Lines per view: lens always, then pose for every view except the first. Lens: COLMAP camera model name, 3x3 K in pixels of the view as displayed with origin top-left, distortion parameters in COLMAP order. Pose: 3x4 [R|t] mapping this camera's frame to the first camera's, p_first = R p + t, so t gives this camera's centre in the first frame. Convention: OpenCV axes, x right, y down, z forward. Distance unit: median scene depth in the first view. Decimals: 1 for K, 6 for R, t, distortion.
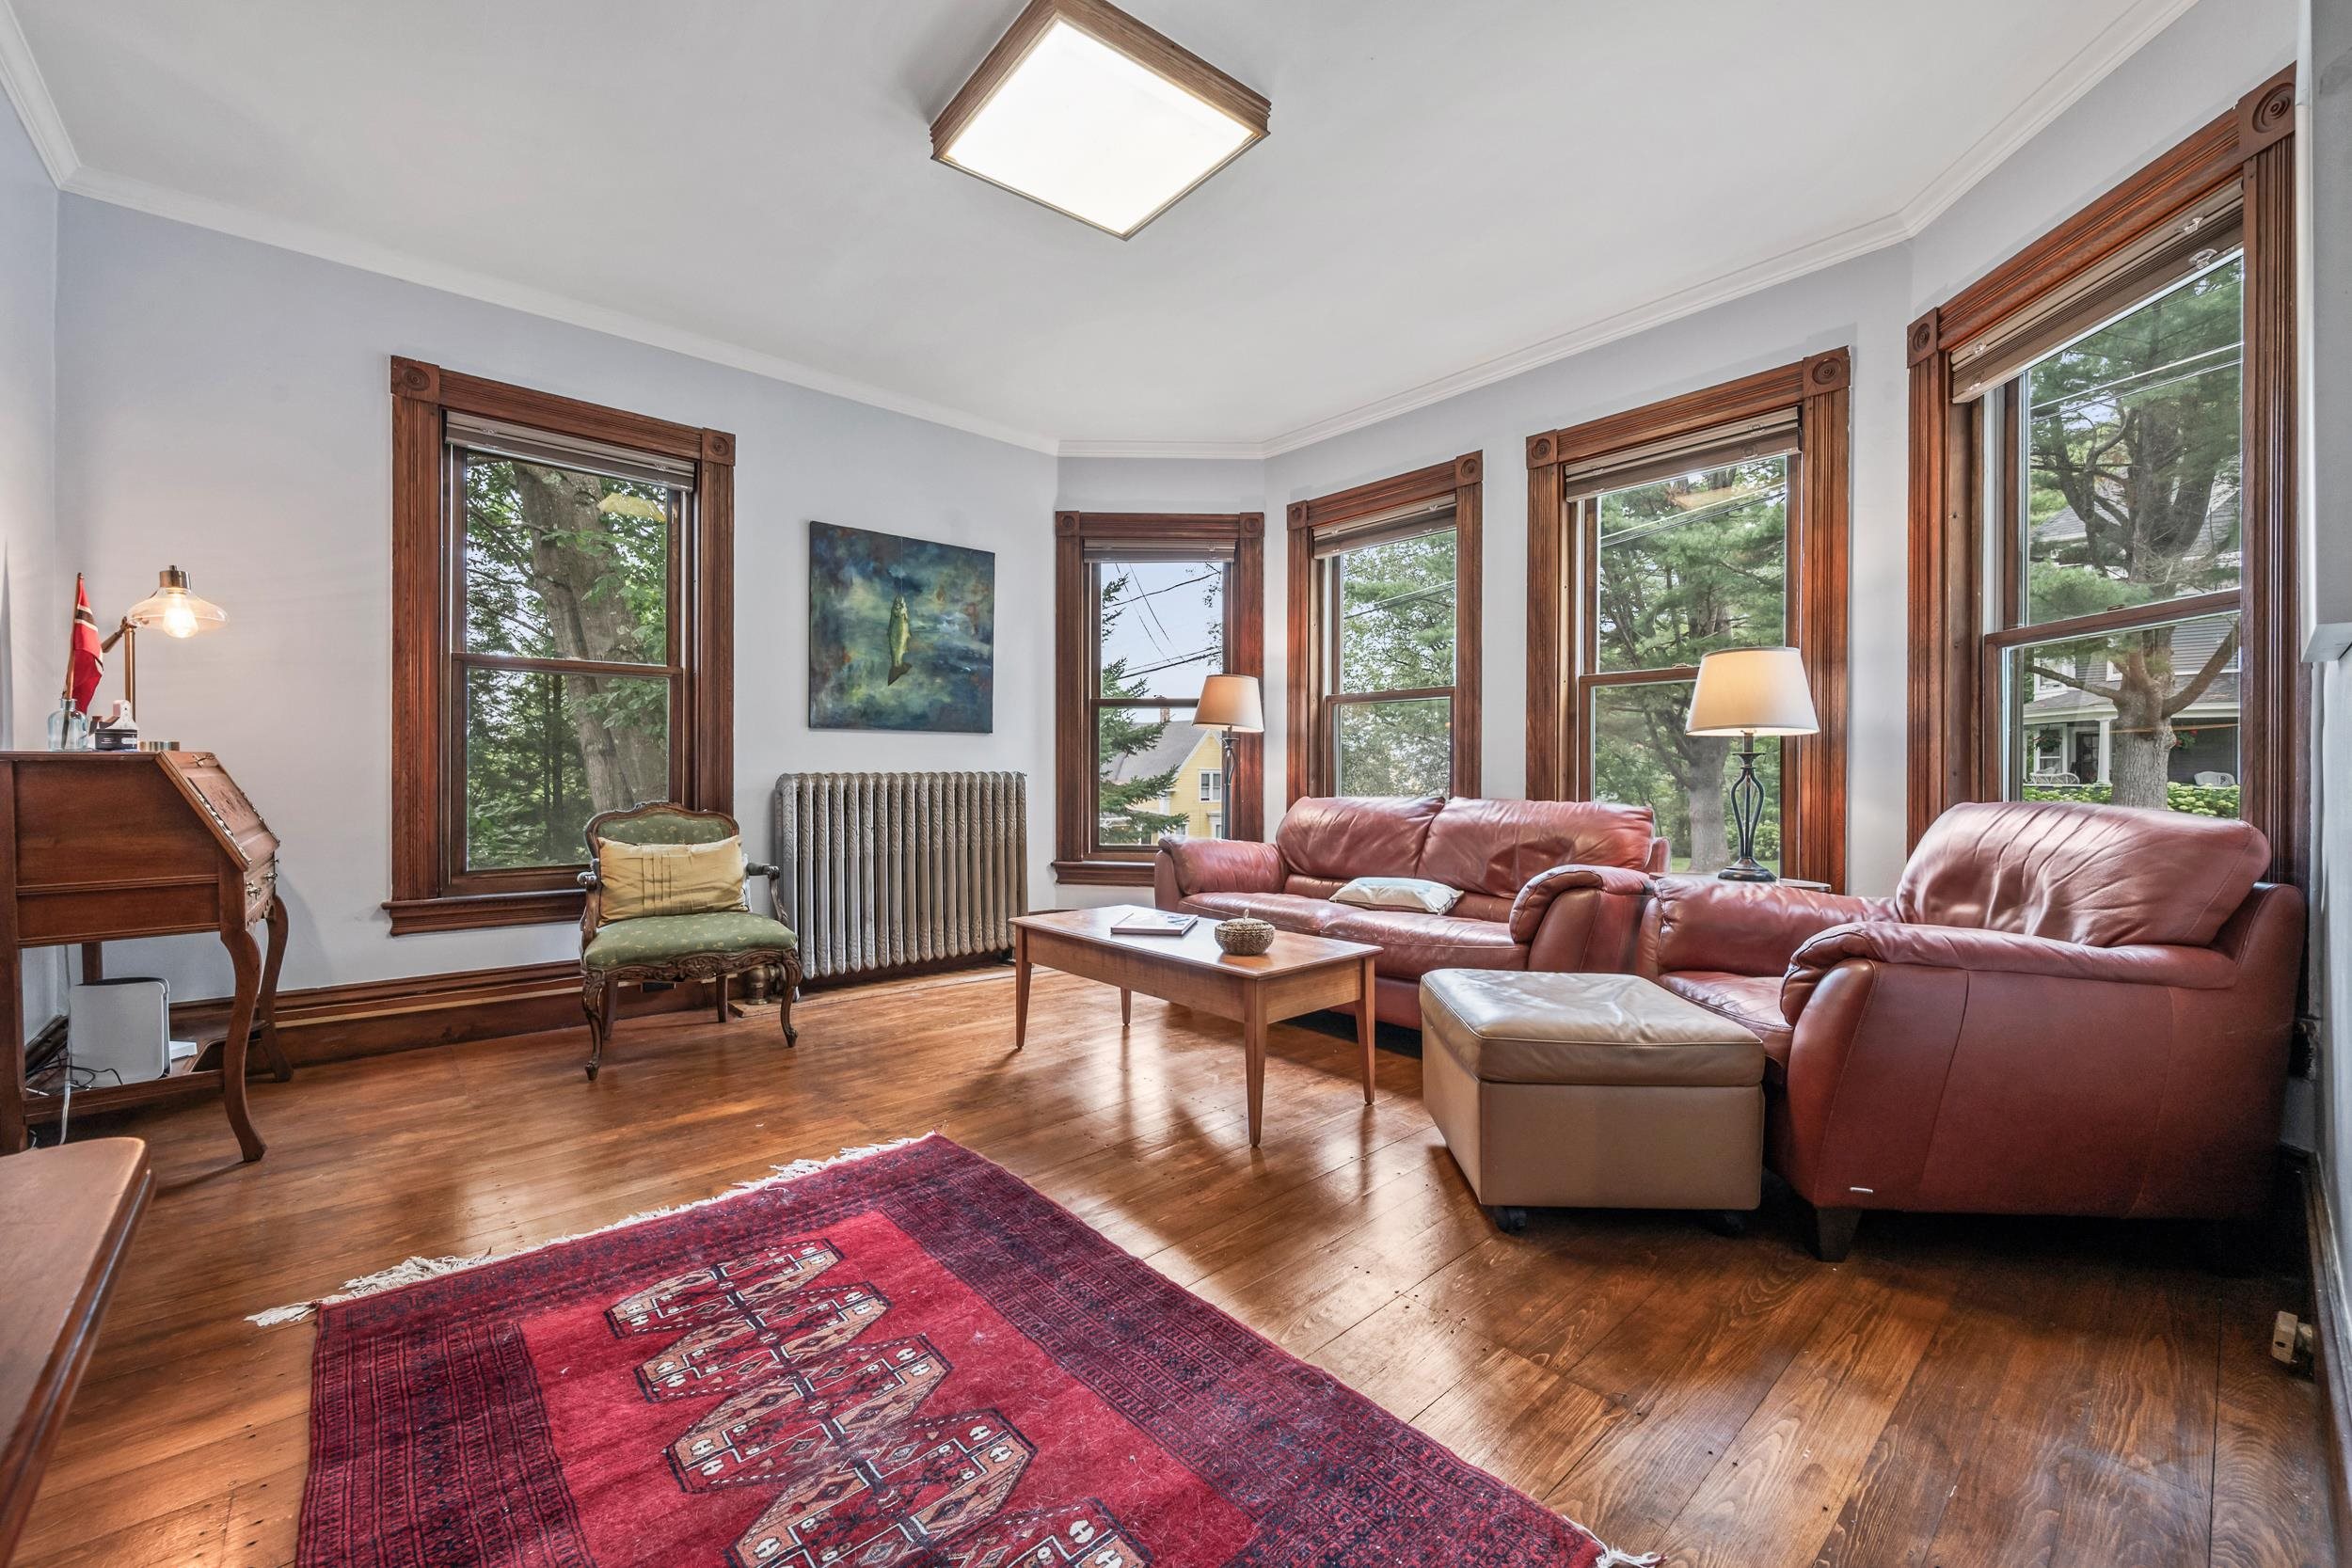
lens RADIAL K [[941.2, 0, 1168.8], [0, 941.2, 772.7], [0, 0, 1]] dist [0.000939, -0.000695]
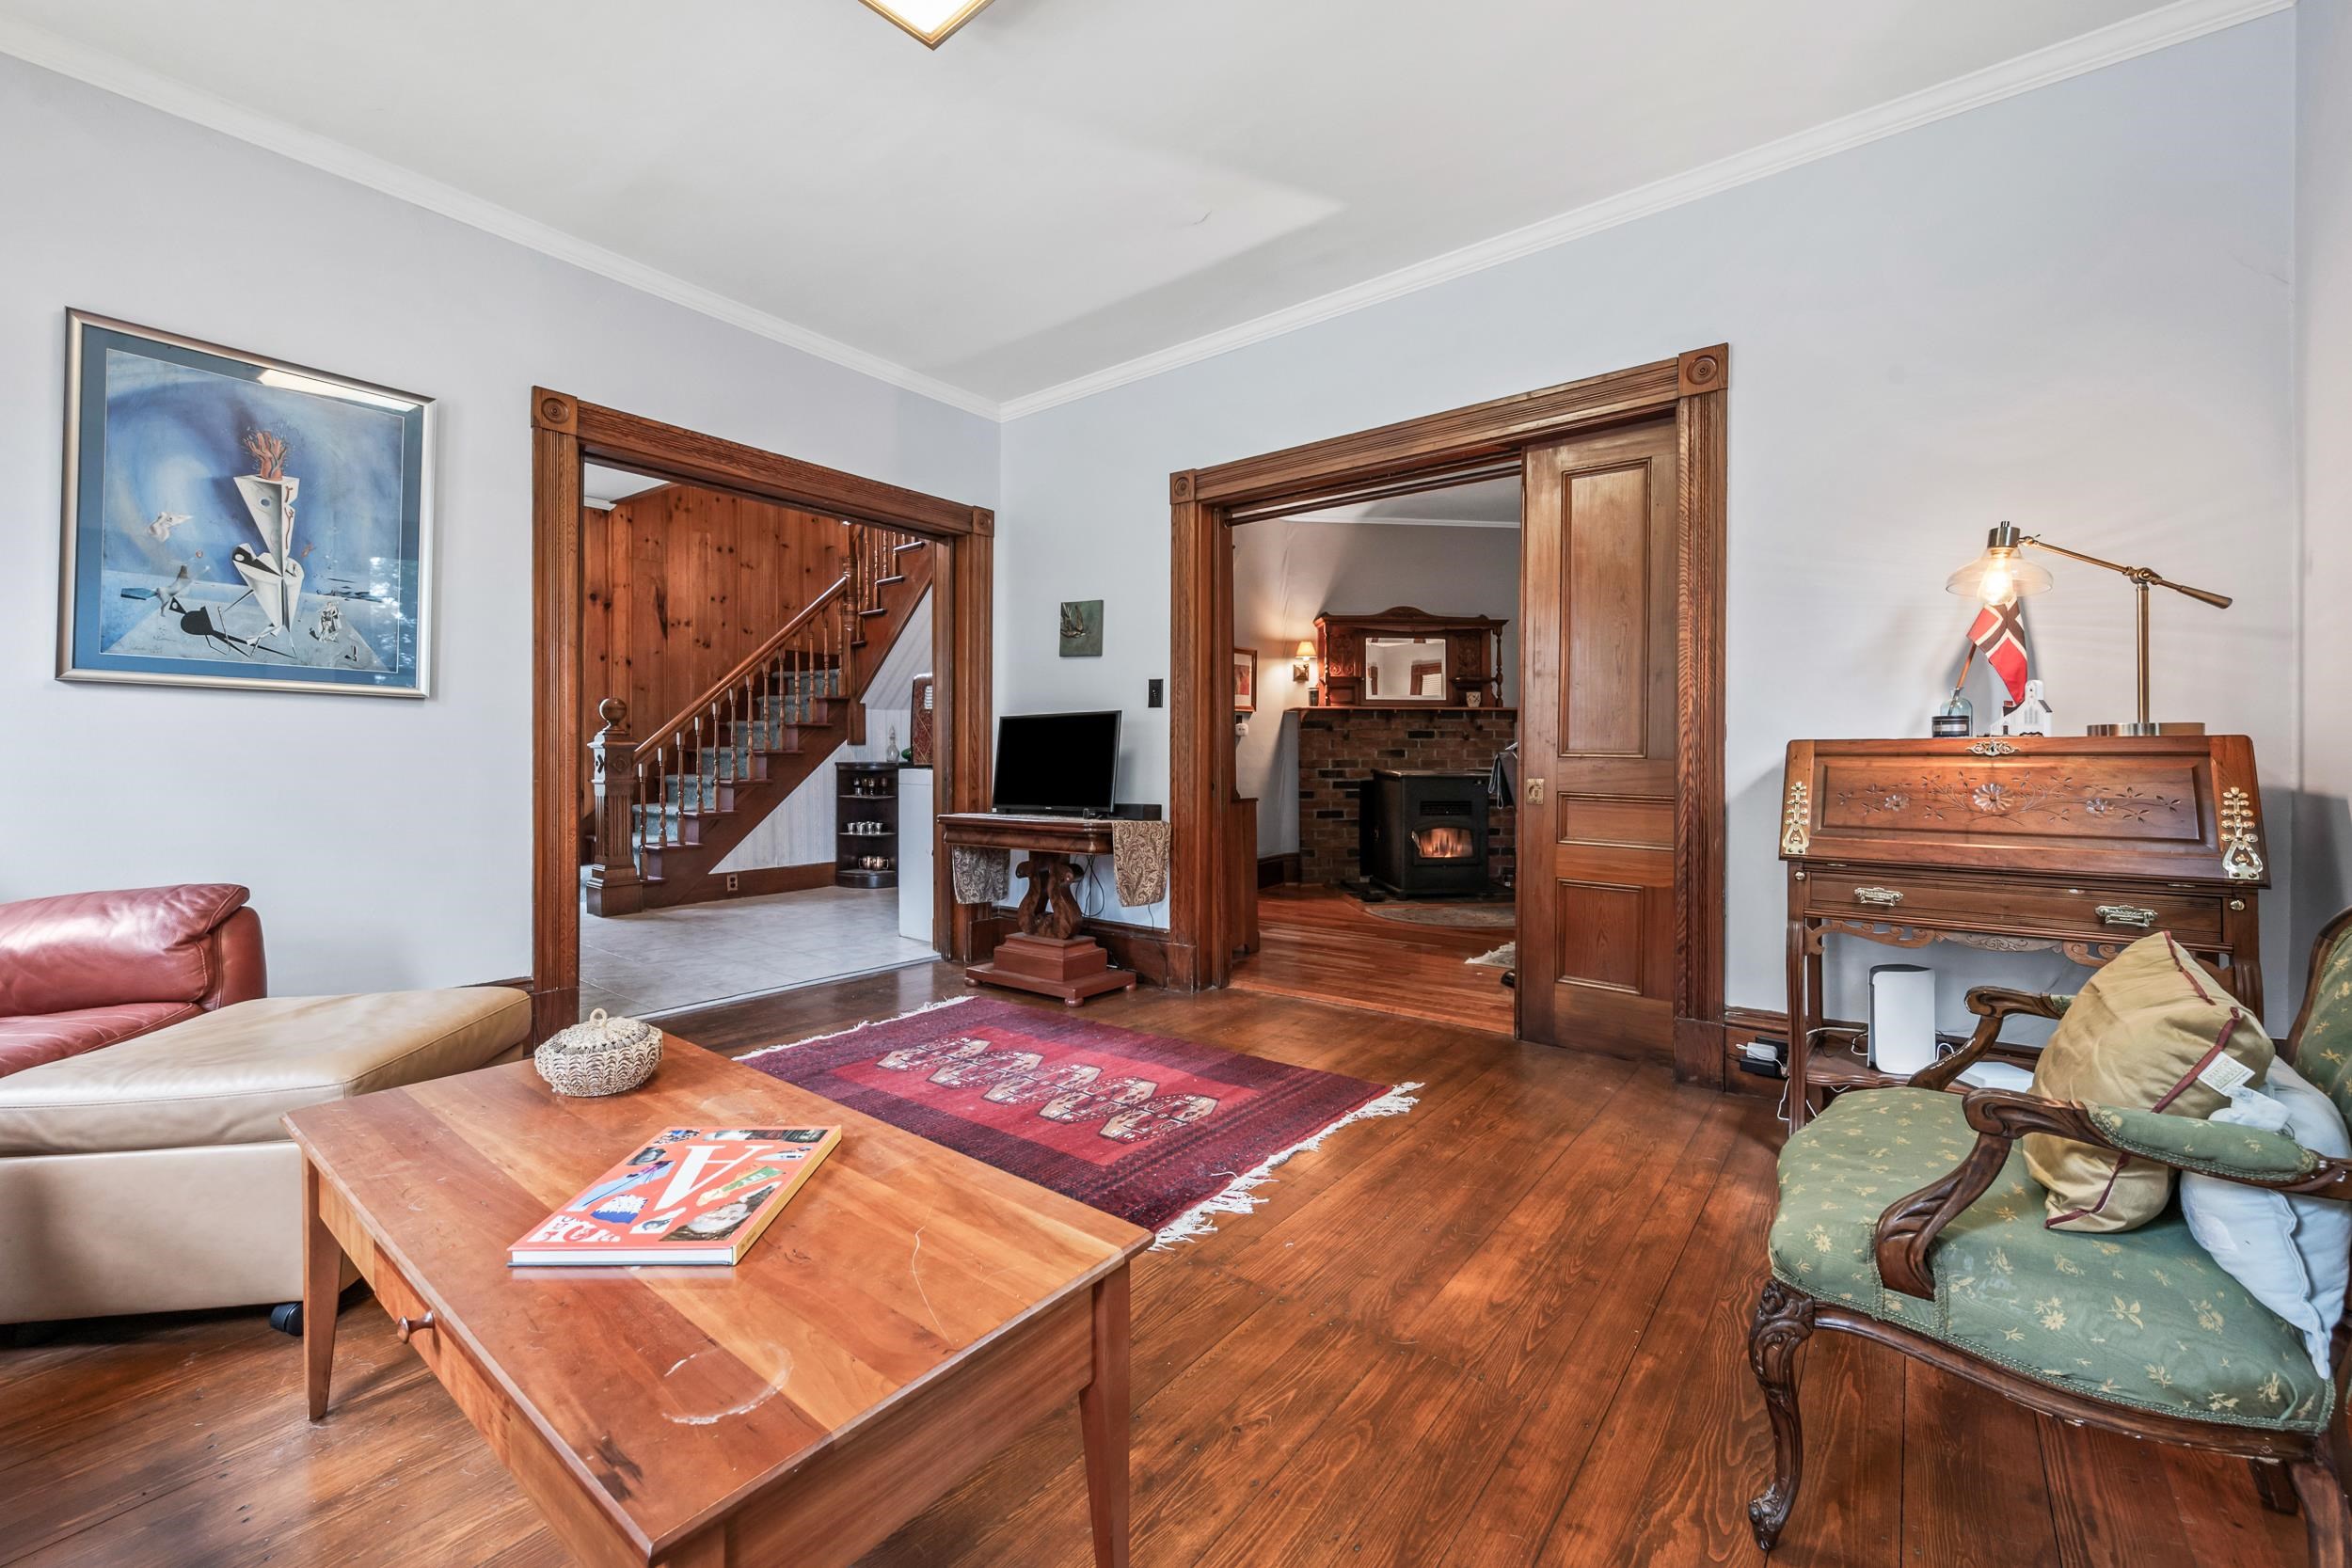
lens RADIAL K [[950.7, 0, 1186.0], [0, 950.7, 762.9], [0, 0, 1]] dist [0.000035, -0.000401]
pose [[-0.980377, -0.001440, -0.197125, -0.208493], [-0.004034, 0.999911, 0.012755, -0.009205], [0.197089, 0.013299, -0.980295, 2.307977]]
